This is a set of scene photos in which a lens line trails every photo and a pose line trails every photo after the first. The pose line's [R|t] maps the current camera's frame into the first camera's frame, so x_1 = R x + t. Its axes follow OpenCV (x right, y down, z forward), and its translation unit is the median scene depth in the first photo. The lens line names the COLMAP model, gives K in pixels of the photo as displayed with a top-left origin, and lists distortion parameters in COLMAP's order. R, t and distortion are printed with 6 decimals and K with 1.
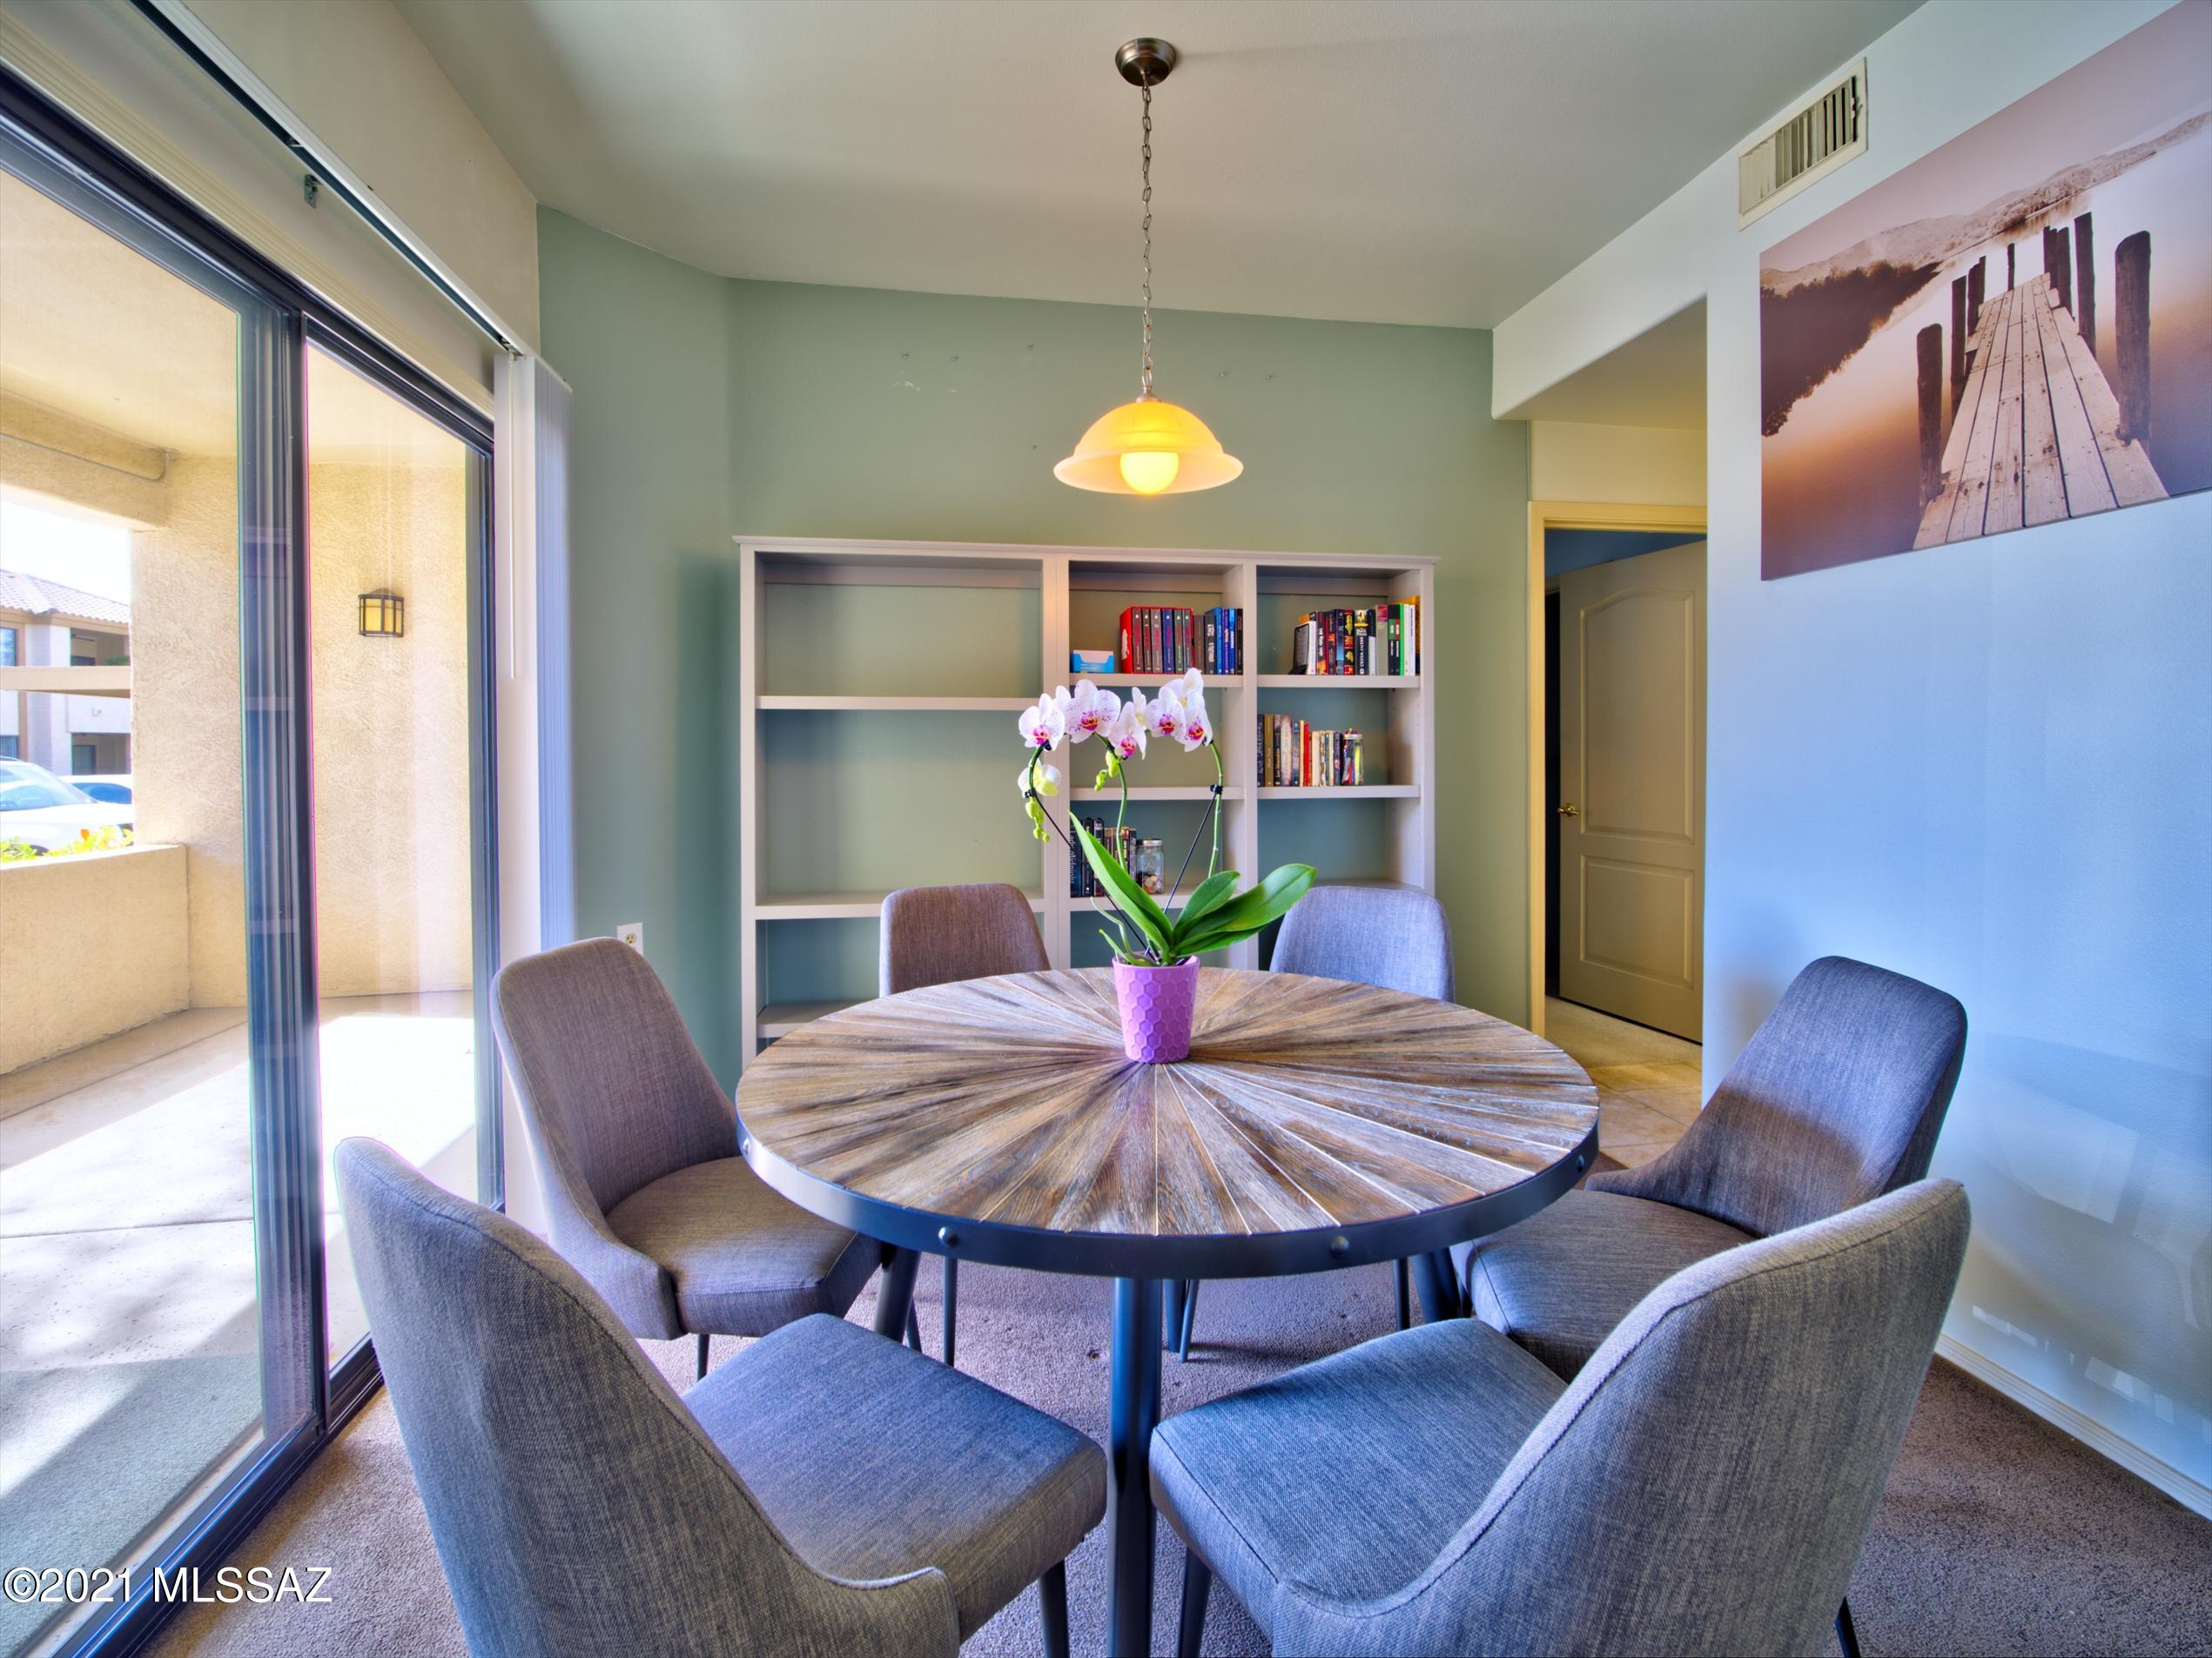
lens RADIAL K [[1025.4, 0, 1106.9], [0, 1025.4, 767.4], [0, 0, 1]] dist [-0.018720, -0.001311]
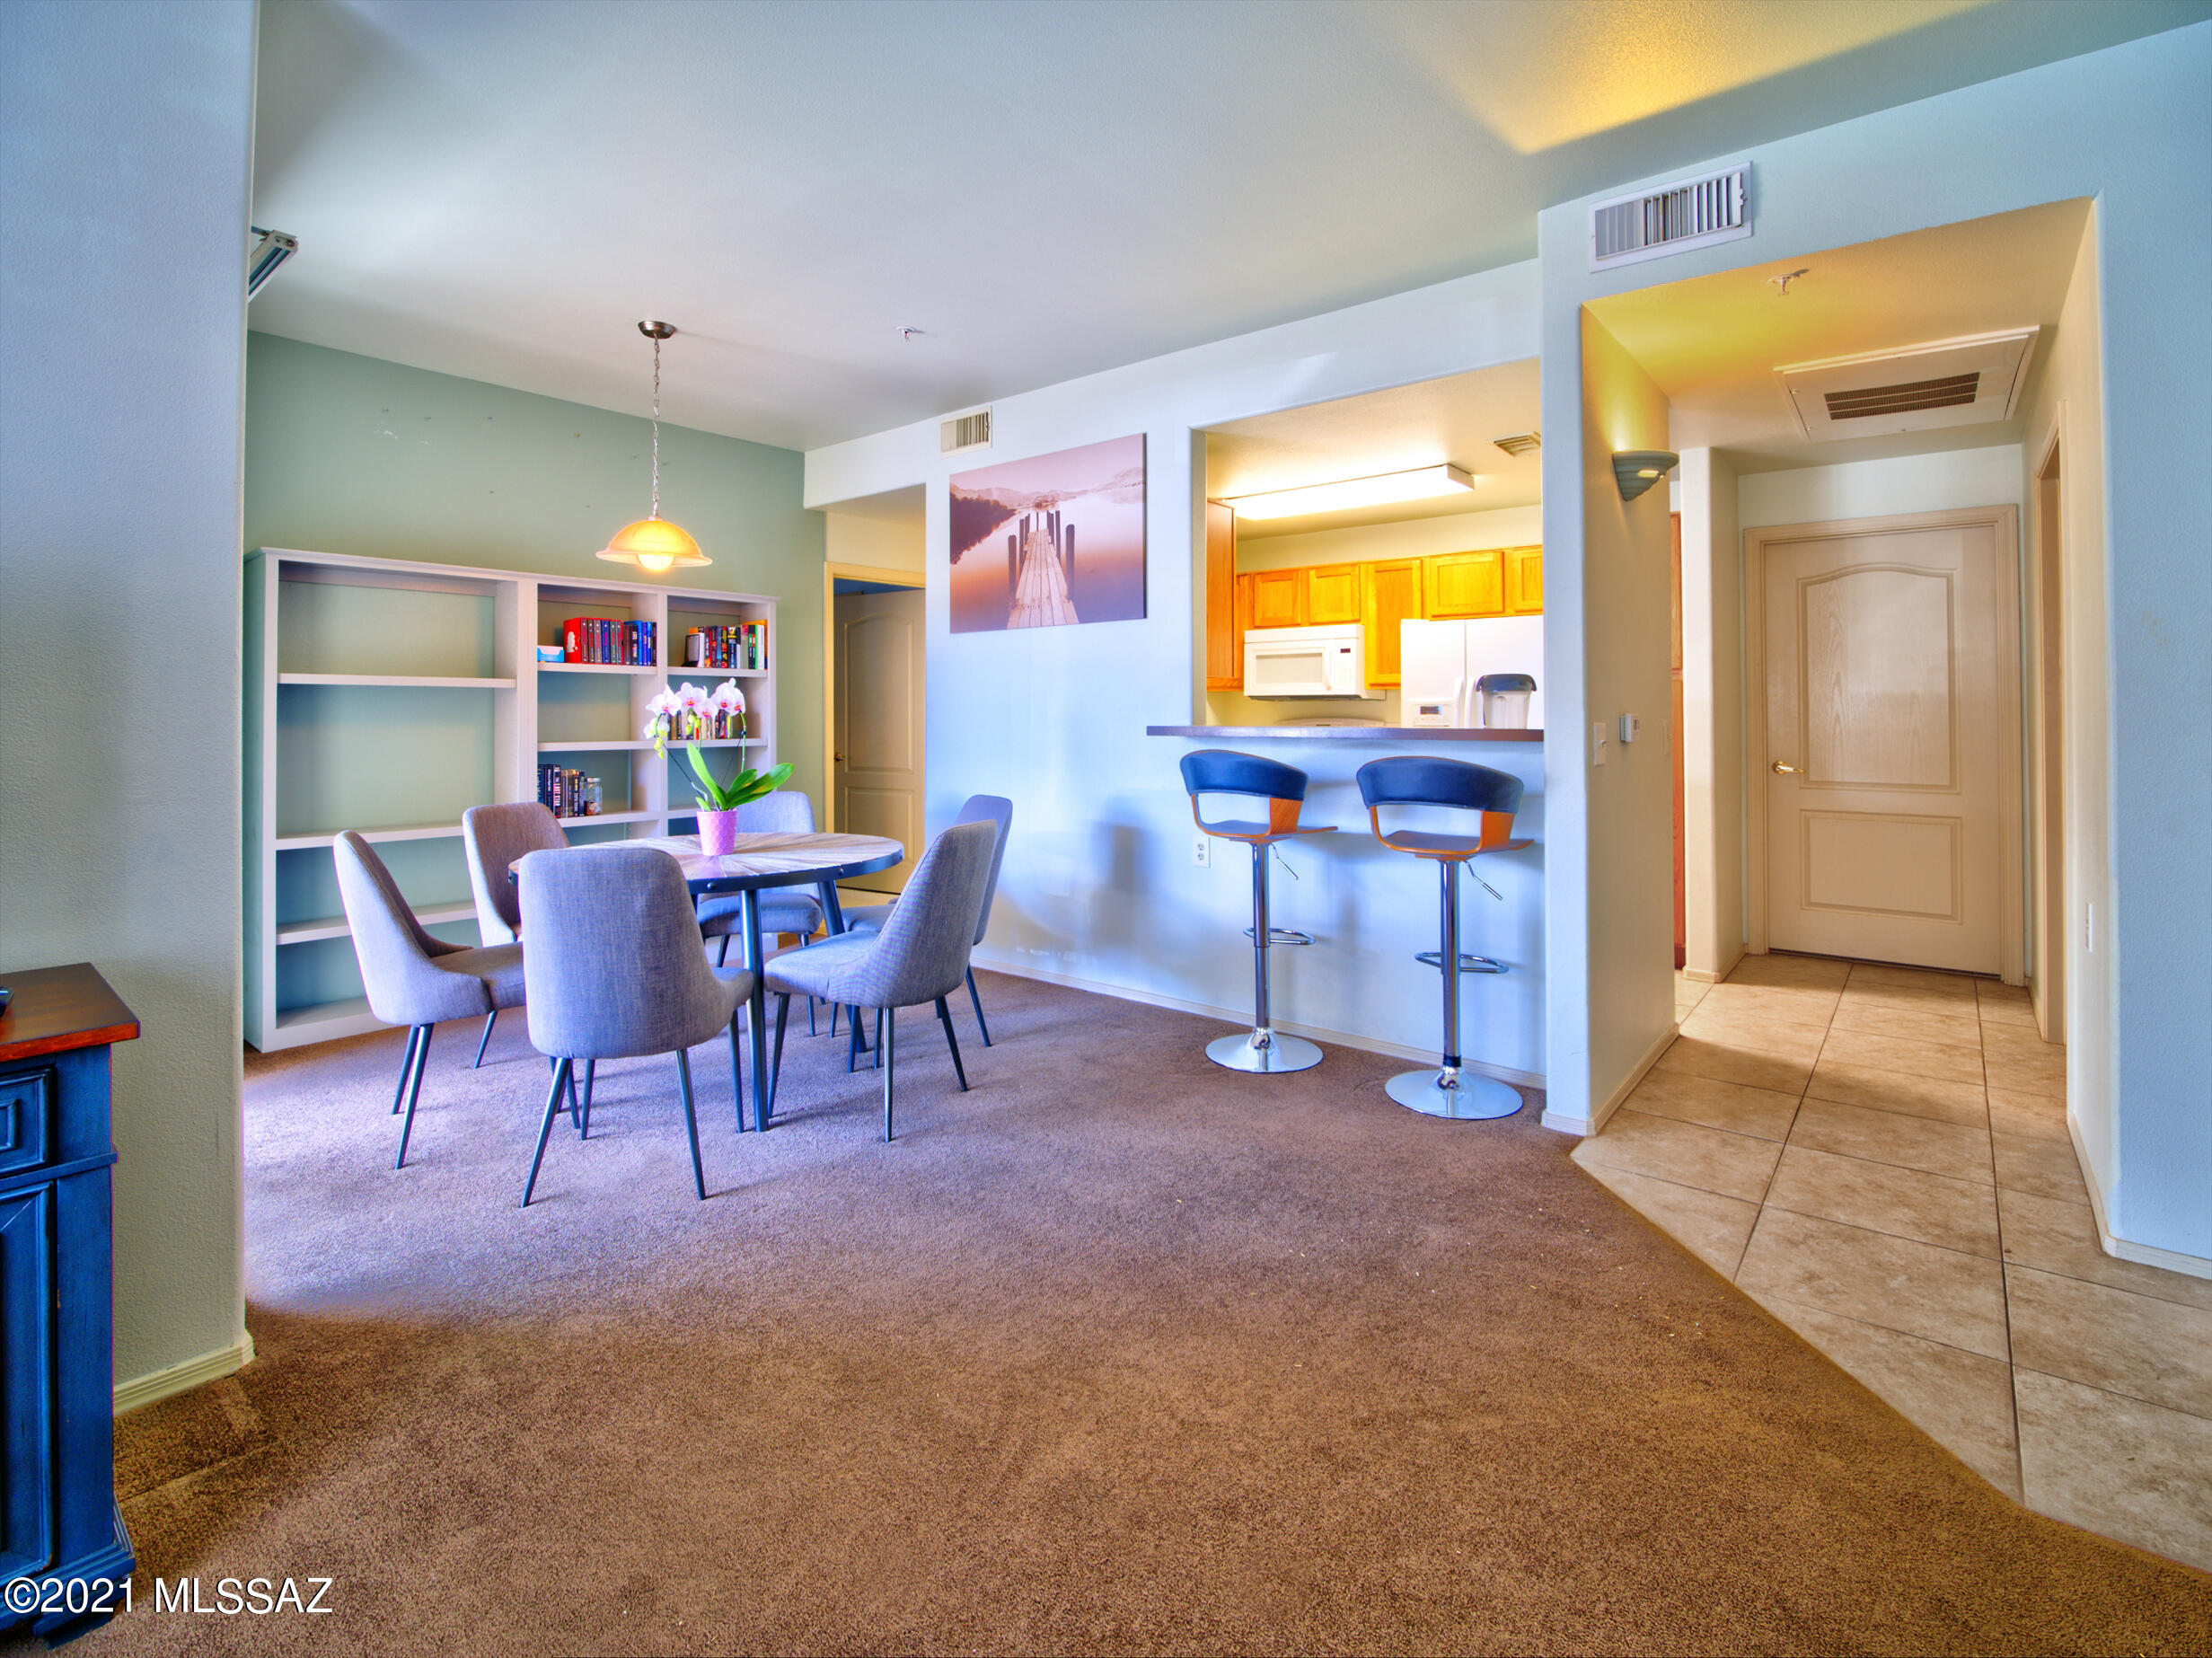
lens RADIAL K [[1025.6, 0, 1104.7], [0, 1025.6, 701.5], [0, 0, 1]] dist [-0.018720, -0.001311]
pose [[0.746363, 0.008672, 0.665483, -0.412115], [0.013020, 0.999533, -0.027628, 0.013342], [-0.665412, 0.029285, 0.745902, -0.617765]]
